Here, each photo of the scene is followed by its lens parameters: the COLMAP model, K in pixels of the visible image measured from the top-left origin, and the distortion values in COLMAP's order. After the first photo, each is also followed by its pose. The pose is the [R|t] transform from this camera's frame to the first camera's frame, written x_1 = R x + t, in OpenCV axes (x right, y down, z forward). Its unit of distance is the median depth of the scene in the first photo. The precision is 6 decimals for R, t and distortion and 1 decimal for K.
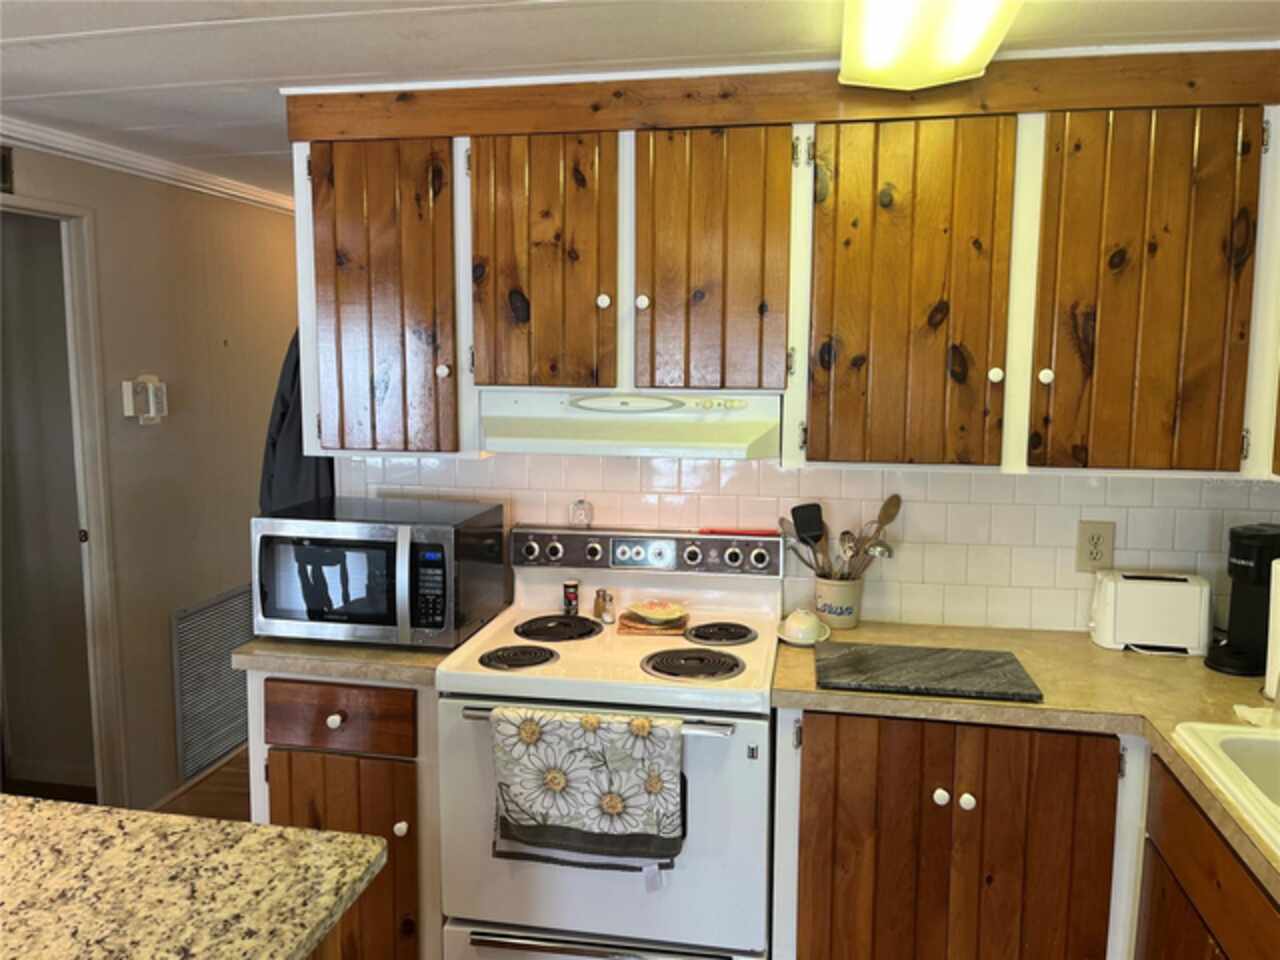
lens RADIAL K [[977.0, 0, 640.4], [0, 977.0, 472.9], [0, 0, 1]] dist [0.071684, -0.091779]
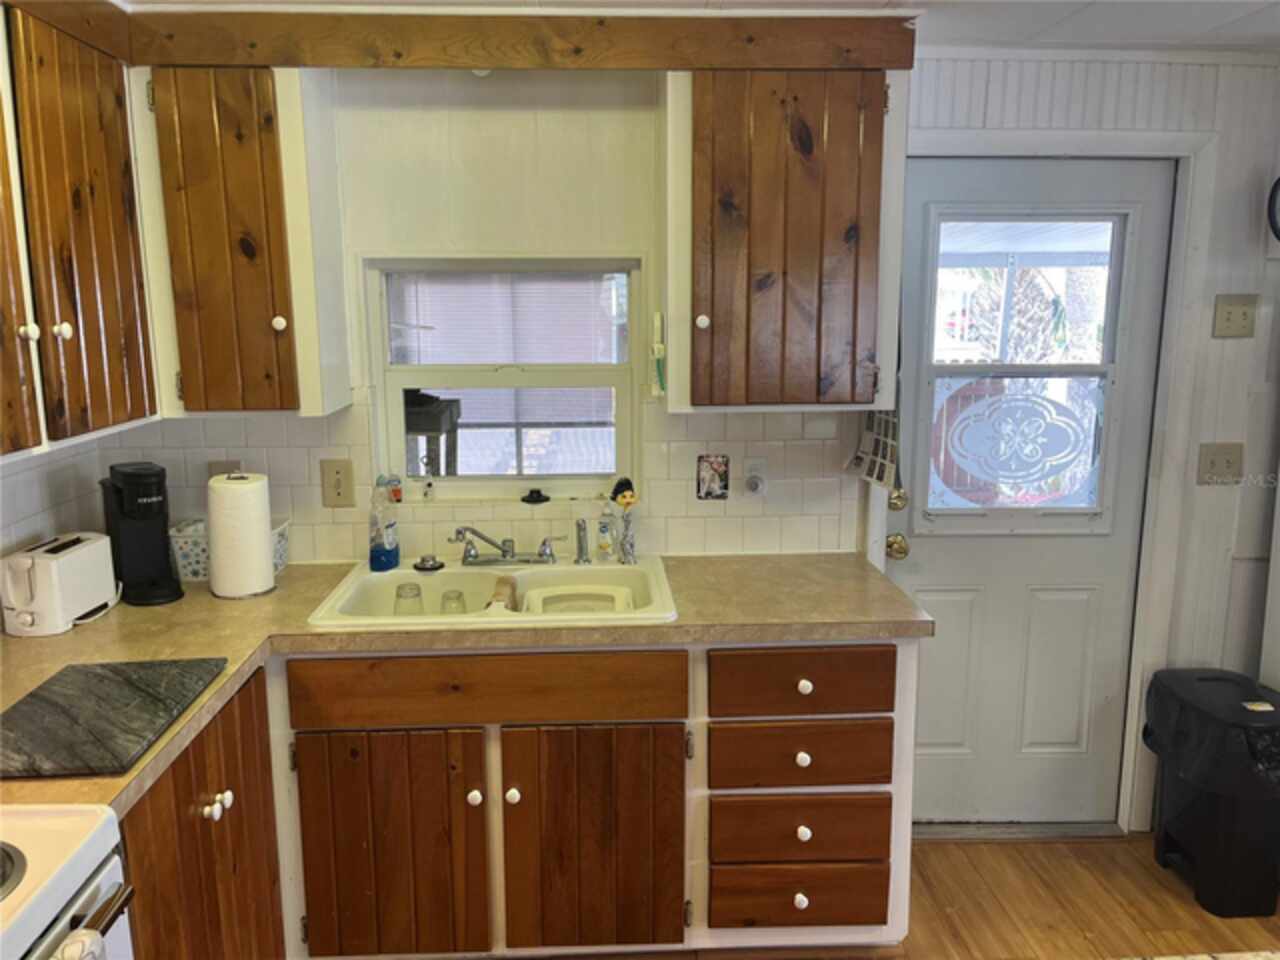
lens RADIAL K [[977.0, 0, 640.4], [0, 977.0, 472.9], [0, 0, 1]] dist [0.071684, -0.091779]
pose [[-0.226160, -0.173641, 0.958489, -0.502998], [0.126885, 0.970348, 0.205728, -0.086320], [-0.965791, 0.168145, -0.197422, 0.660792]]
